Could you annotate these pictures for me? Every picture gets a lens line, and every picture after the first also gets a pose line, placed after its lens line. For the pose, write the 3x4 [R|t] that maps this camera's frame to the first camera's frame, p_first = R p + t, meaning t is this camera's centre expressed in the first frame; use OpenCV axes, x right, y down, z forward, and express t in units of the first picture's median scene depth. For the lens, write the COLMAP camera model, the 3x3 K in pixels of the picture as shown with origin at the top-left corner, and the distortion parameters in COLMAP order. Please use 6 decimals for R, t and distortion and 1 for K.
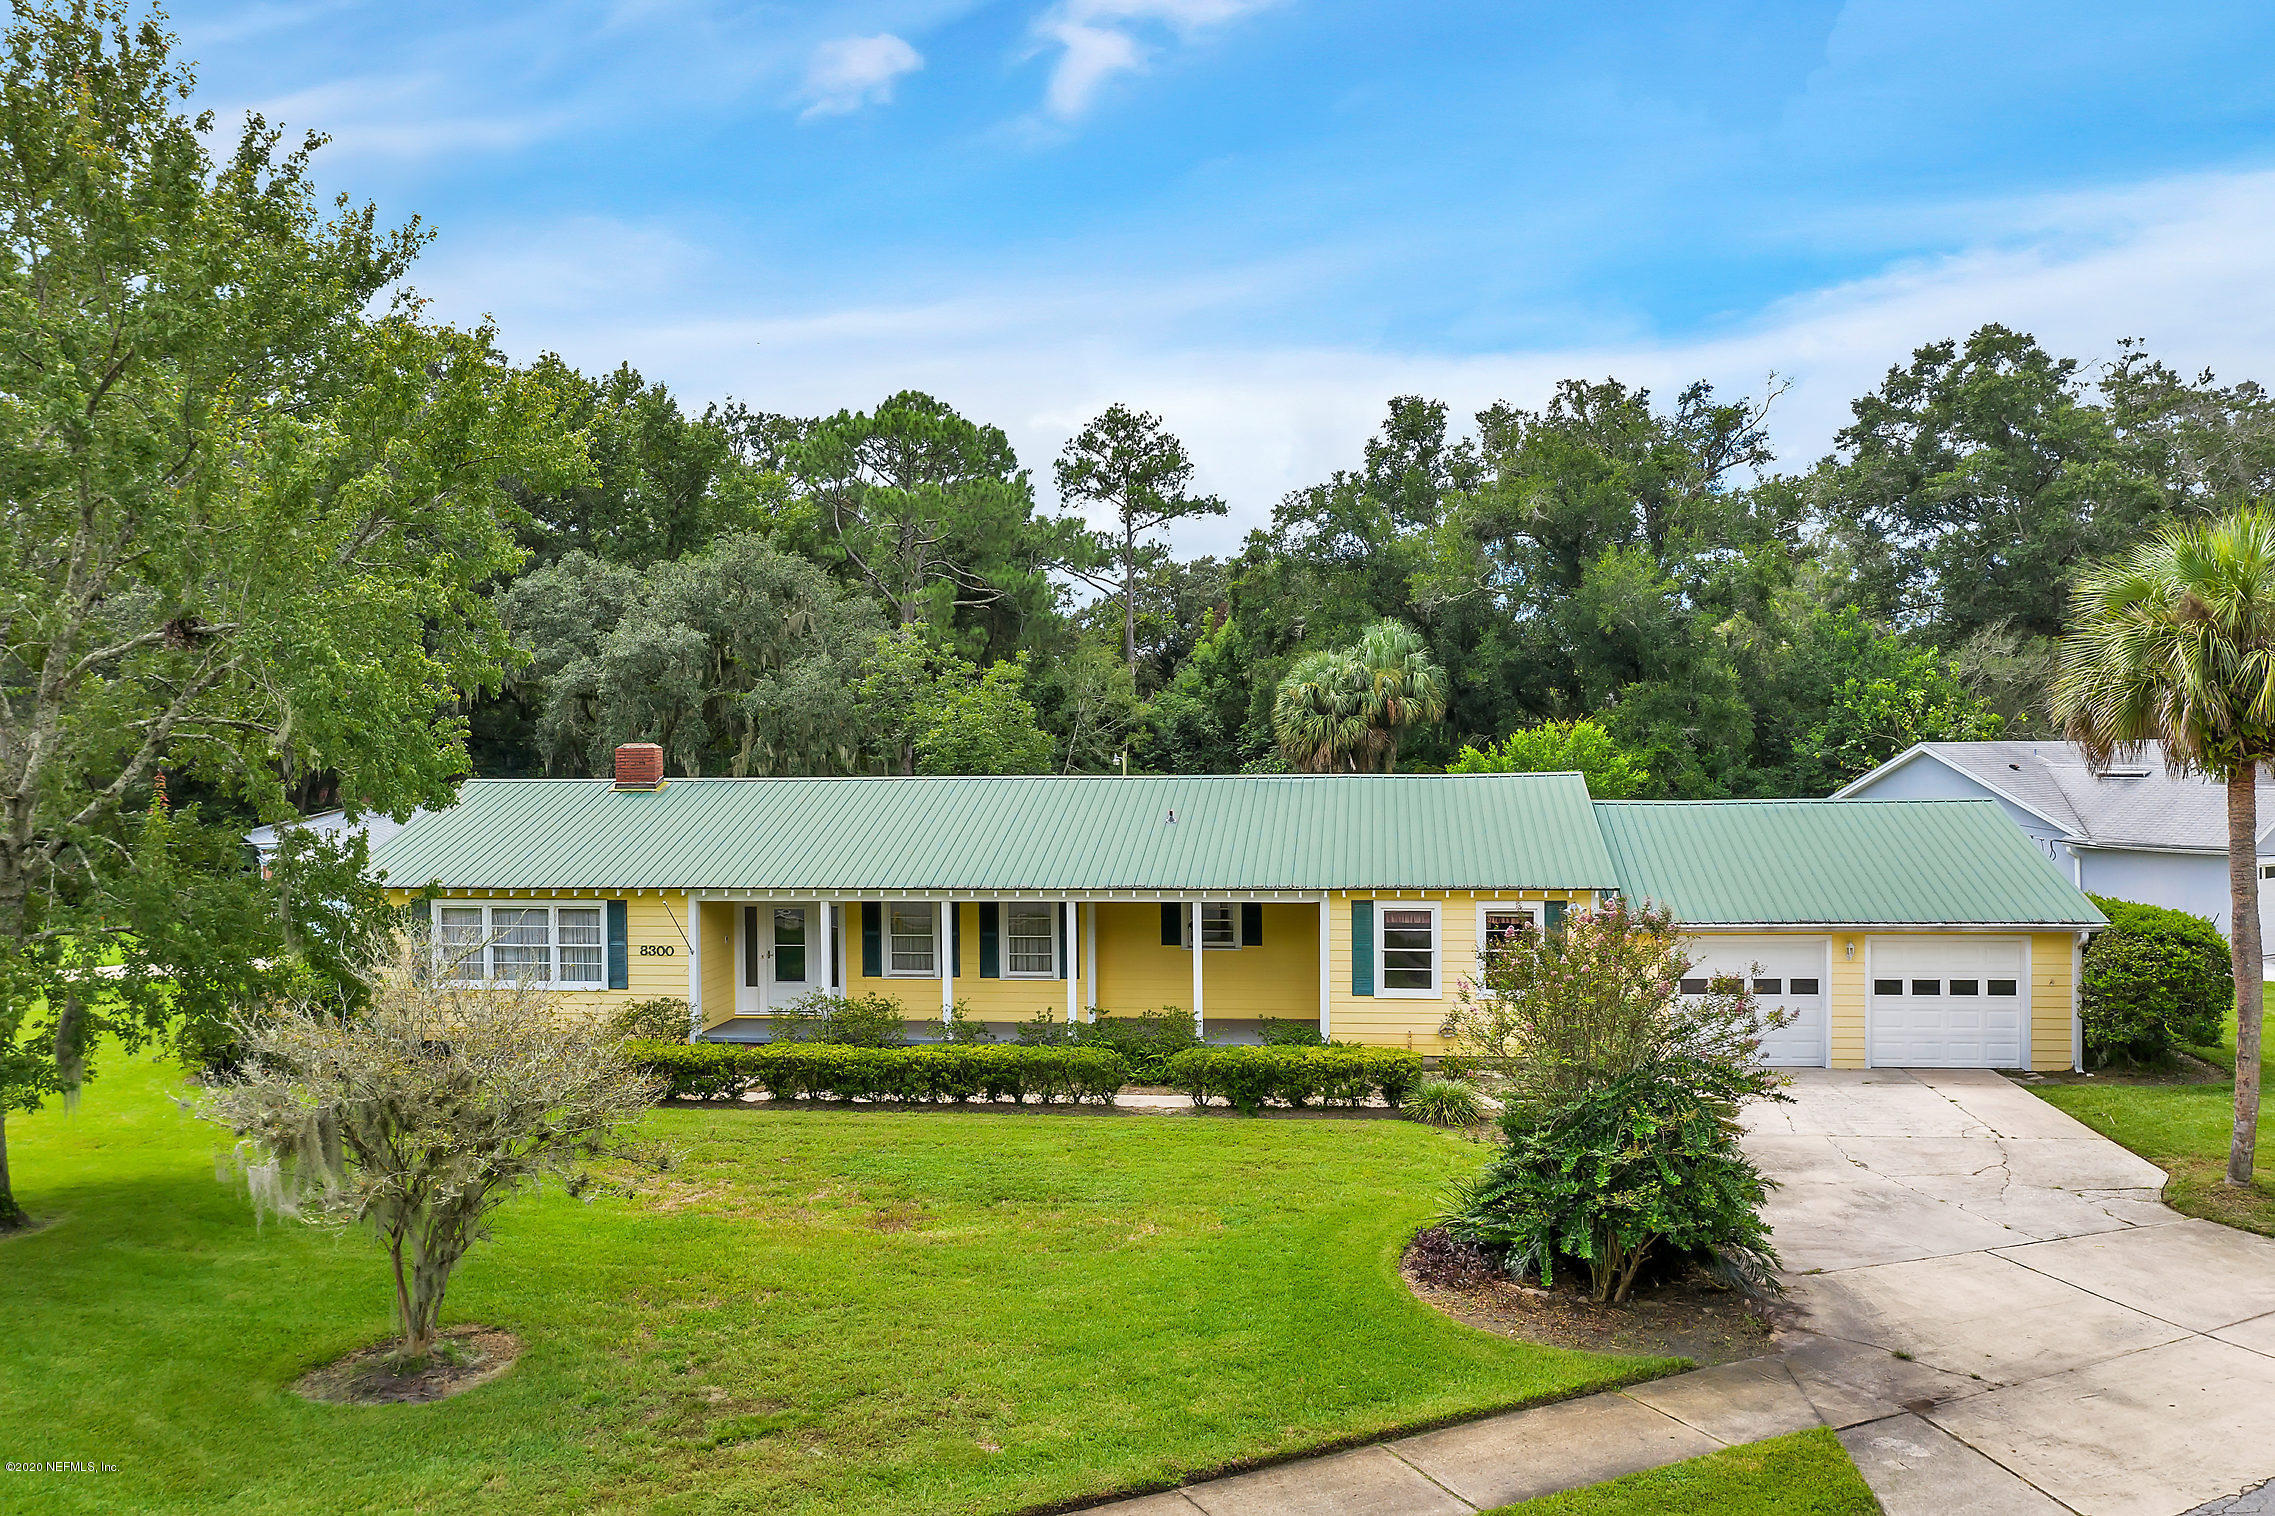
lens RADIAL K [[1786.2, 0, 1139.8], [0, 1786.2, 764.4], [0, 0, 1]] dist [-0.007874, -0.000698]
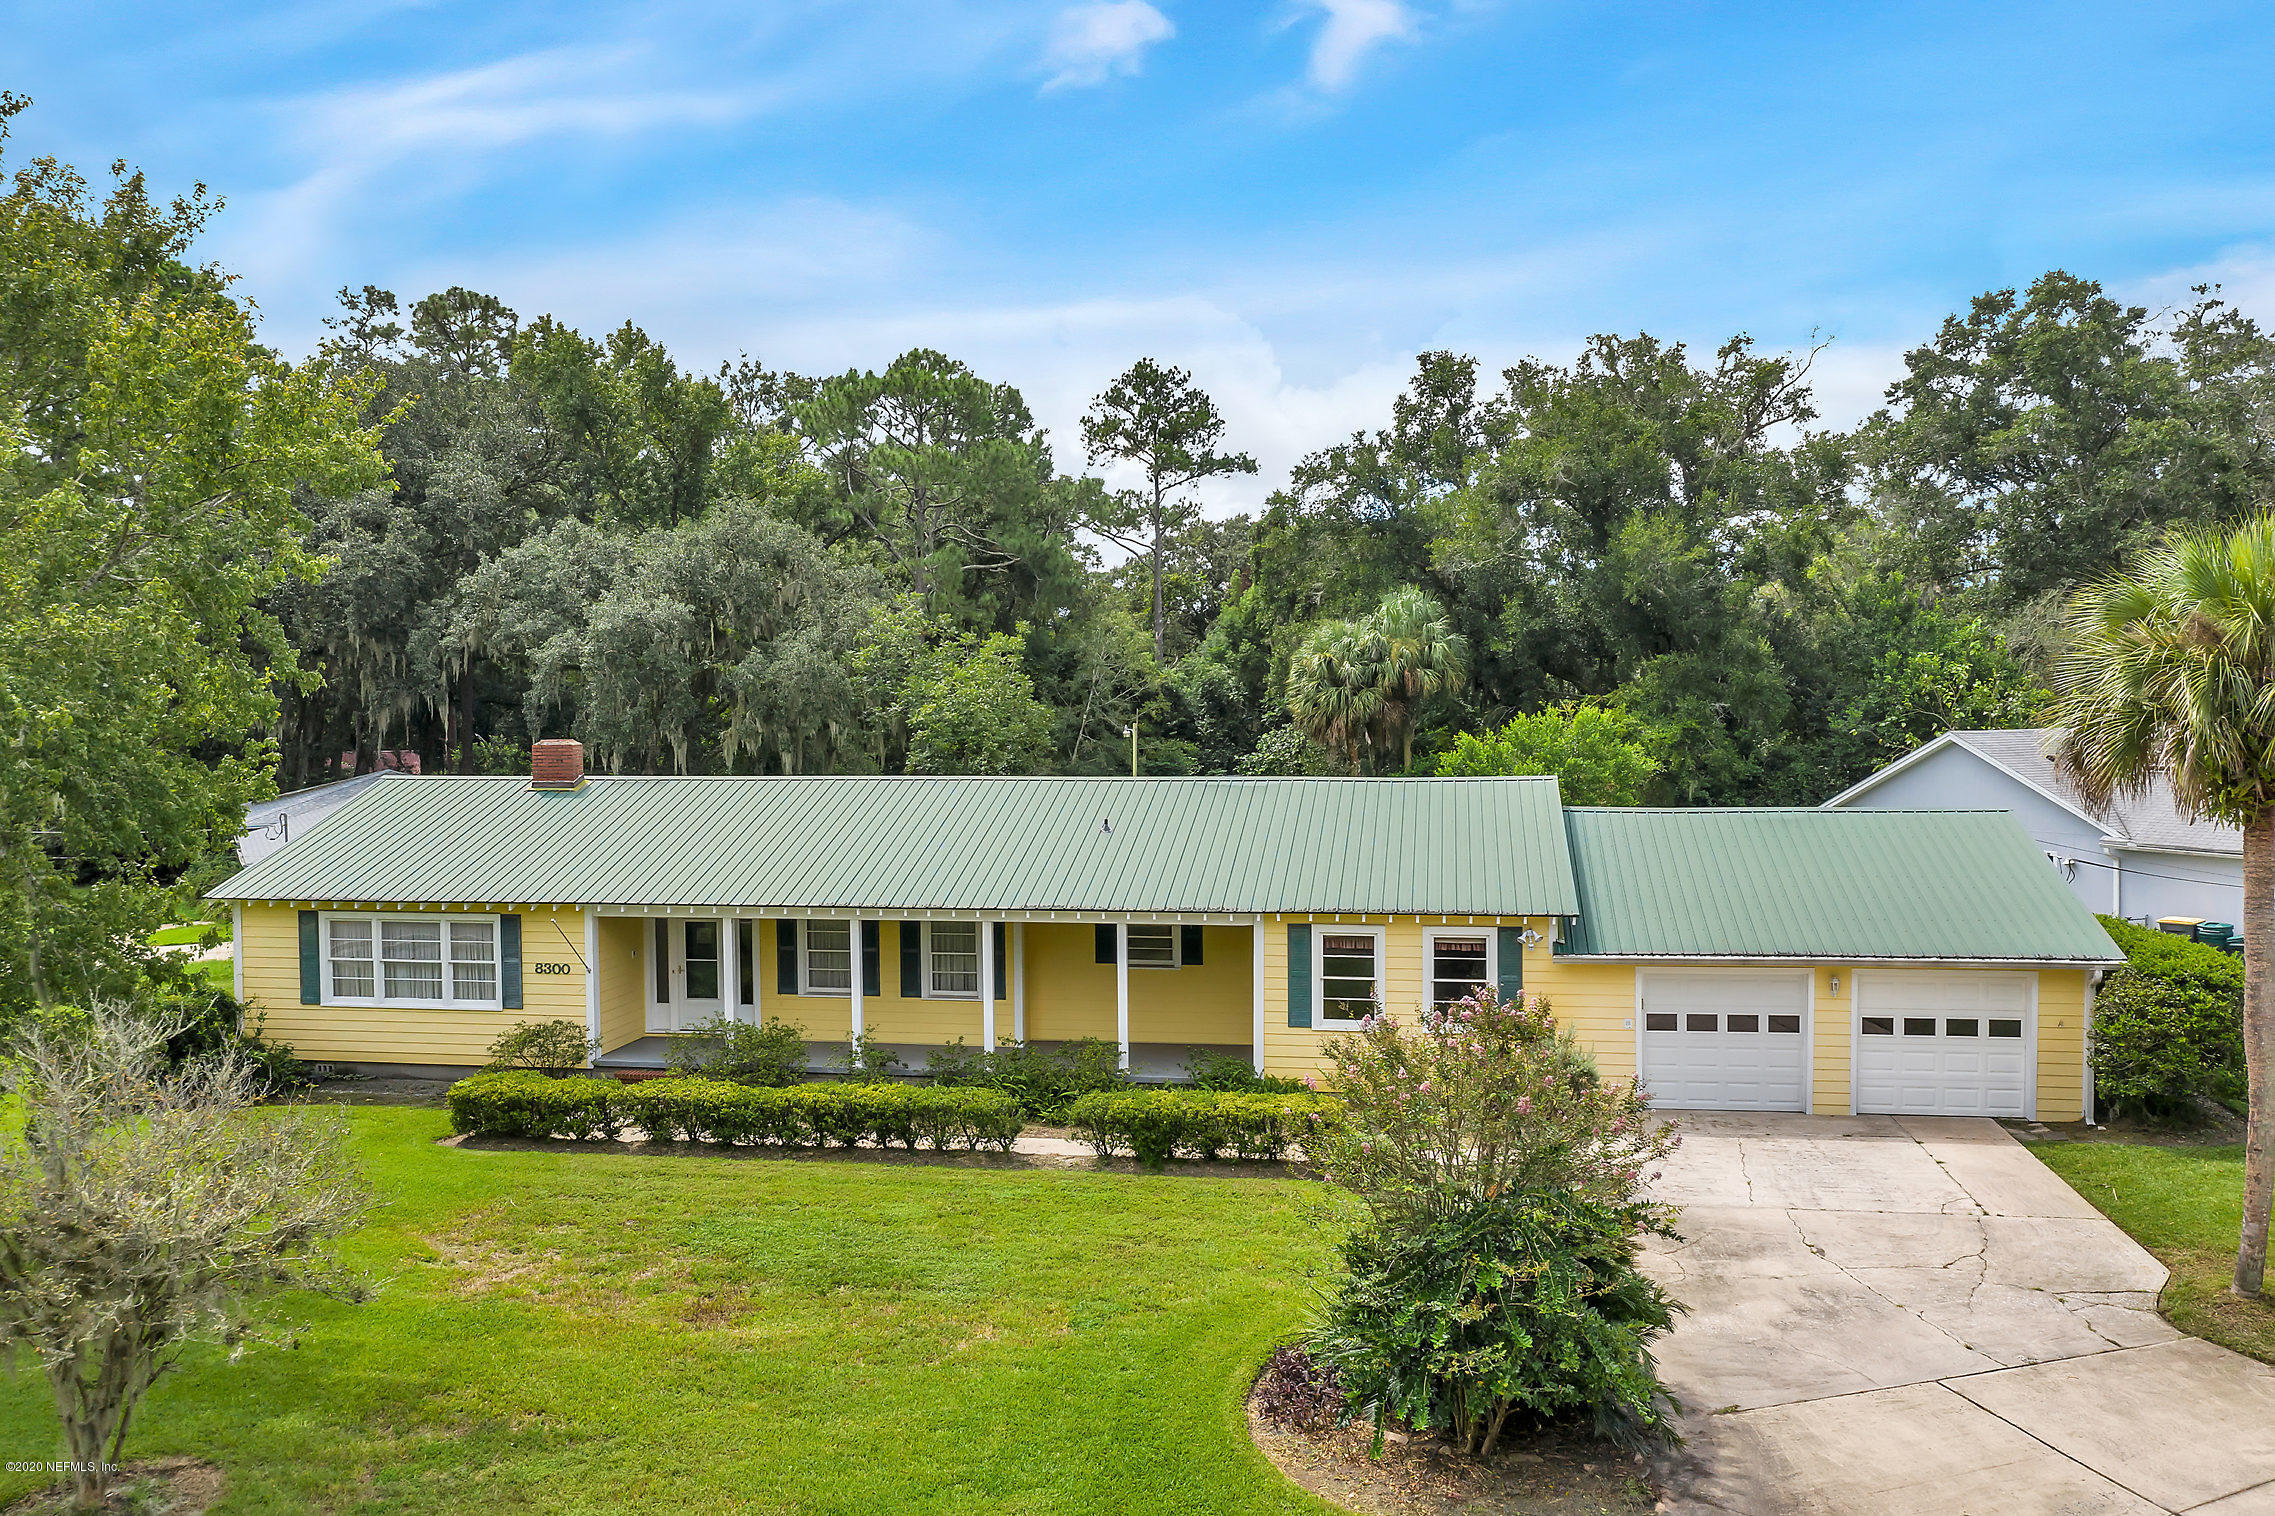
lens RADIAL K [[1782.0, 0, 1137.5], [0, 1782.0, 758.0], [0, 0, 1]] dist [0.000002, -0.005864]
pose [[0.999228, 0.002460, -0.039205, 0.073188], [-0.001455, 0.999670, 0.025639, -0.030842], [0.039256, -0.025562, 0.998902, 0.078905]]
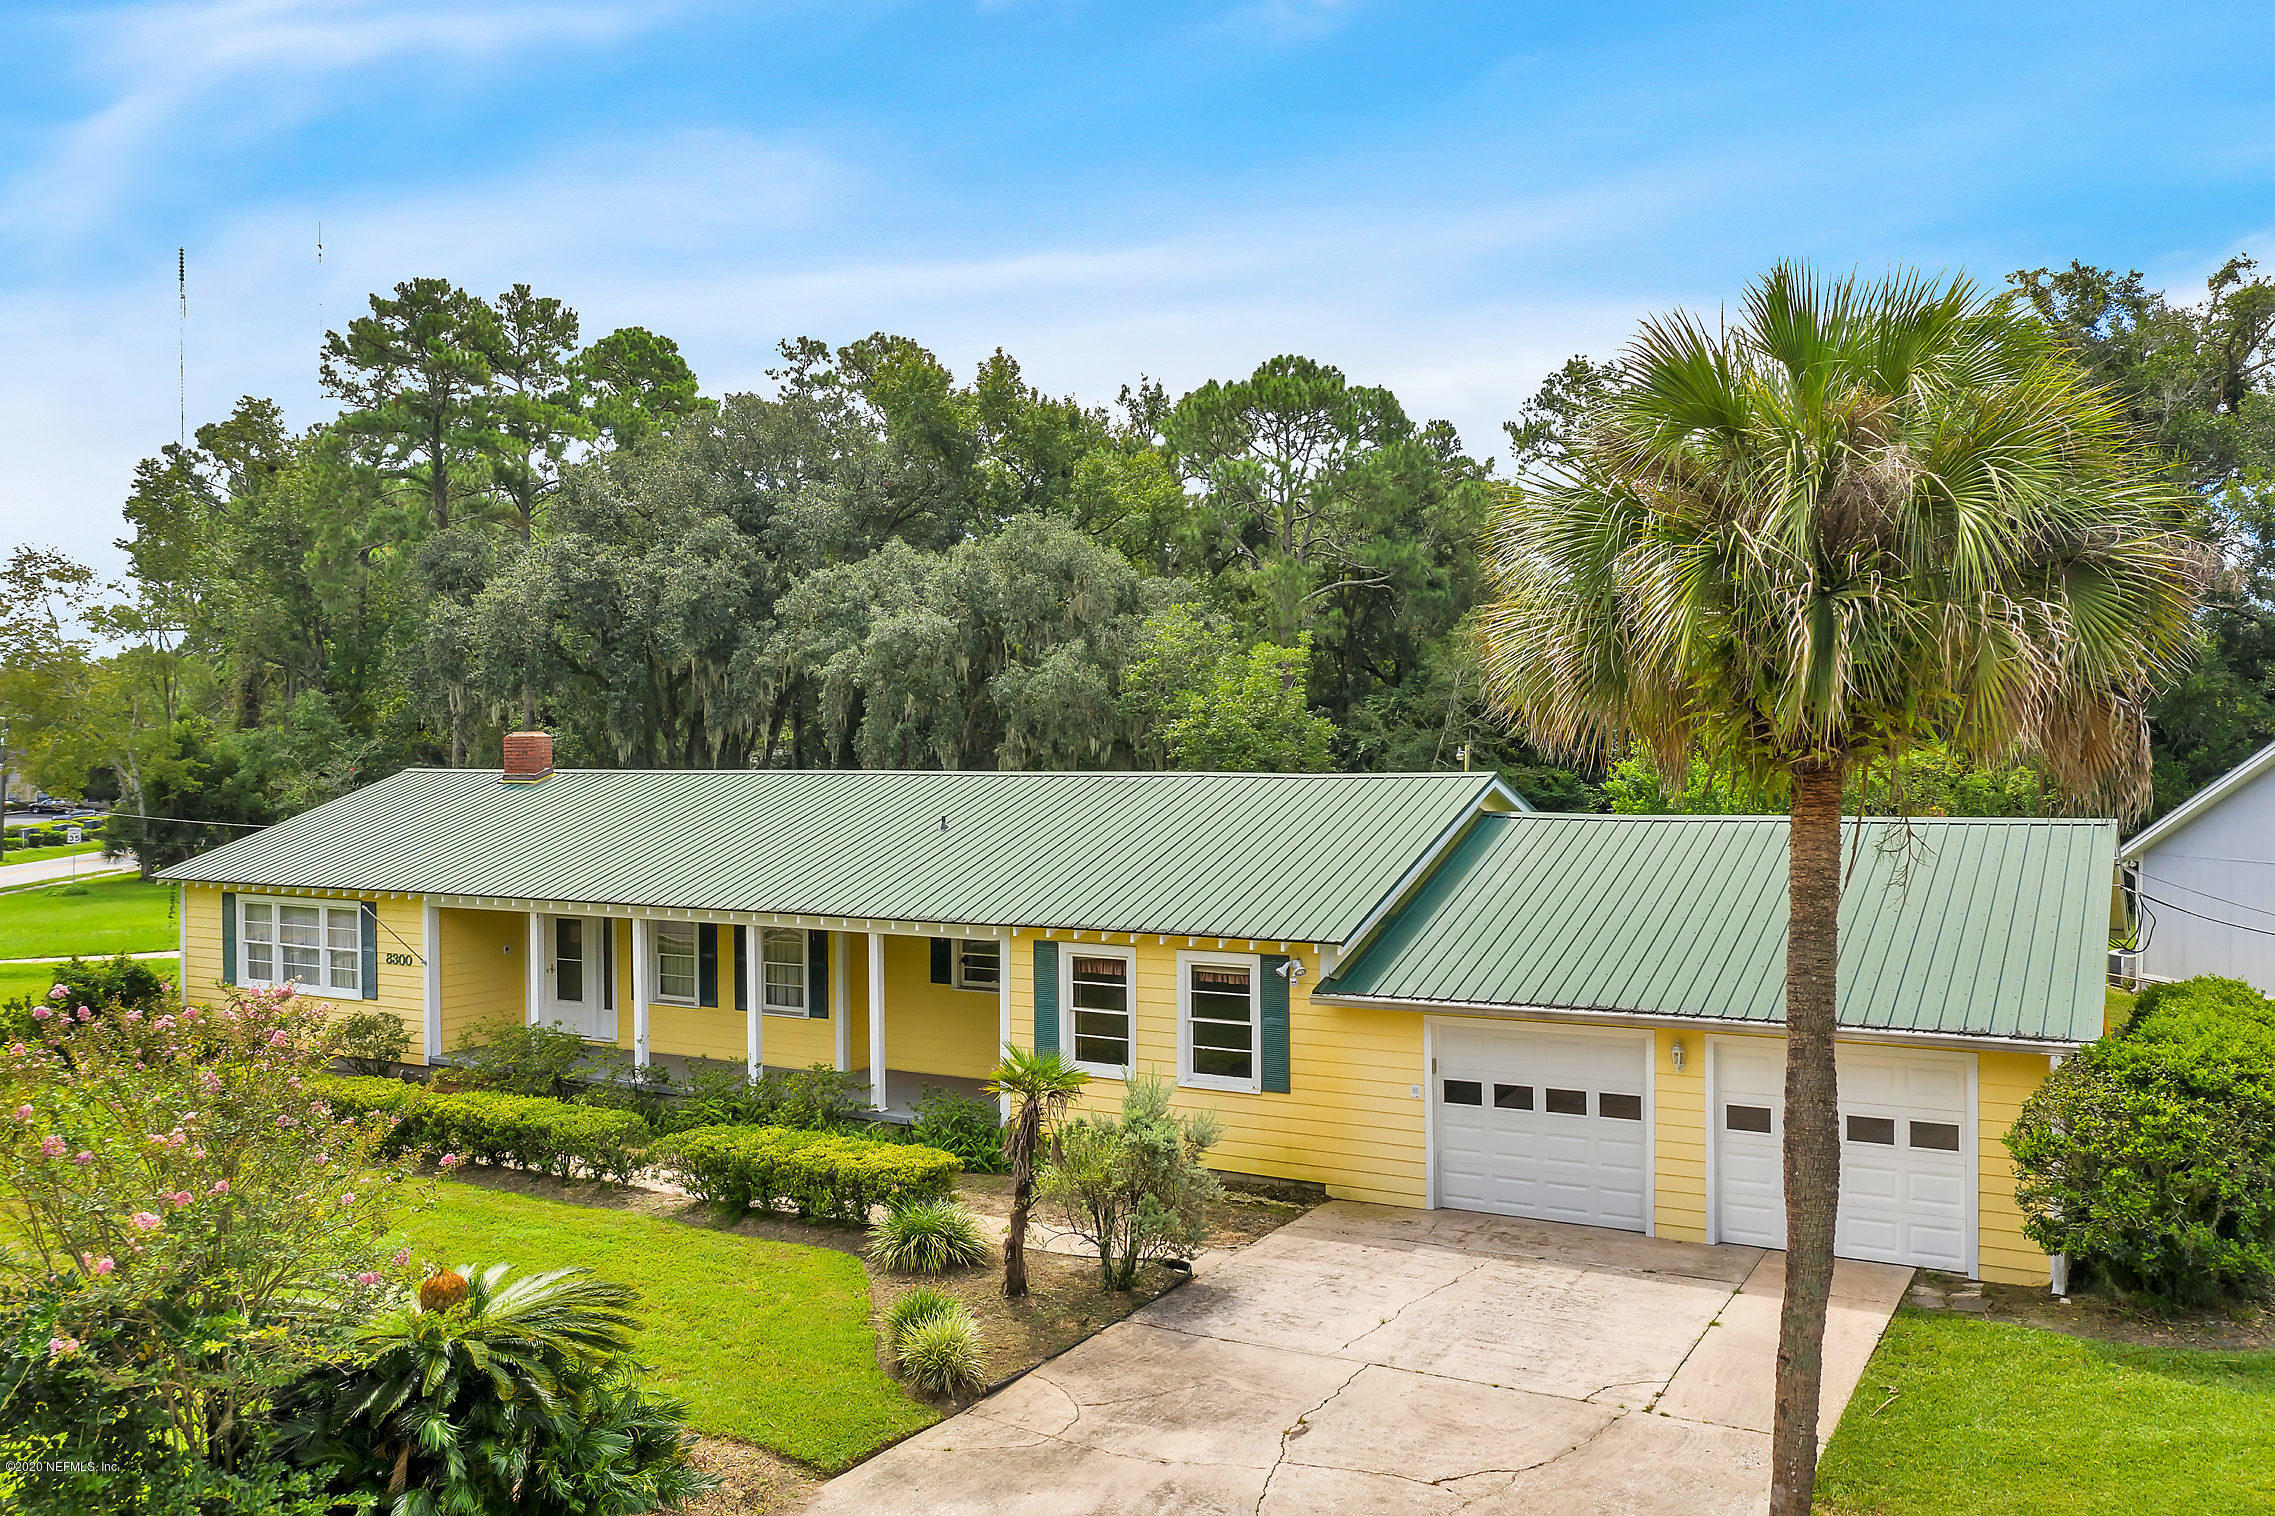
lens RADIAL K [[1786.2, 0, 1139.8], [0, 1786.2, 764.4], [0, 0, 1]] dist [-0.007874, -0.000698]
pose [[0.922603, 0.007995, -0.385669, 0.425407], [-0.006913, 0.999967, 0.004192, -0.001161], [0.385690, -0.001201, 0.922628, 0.308476]]
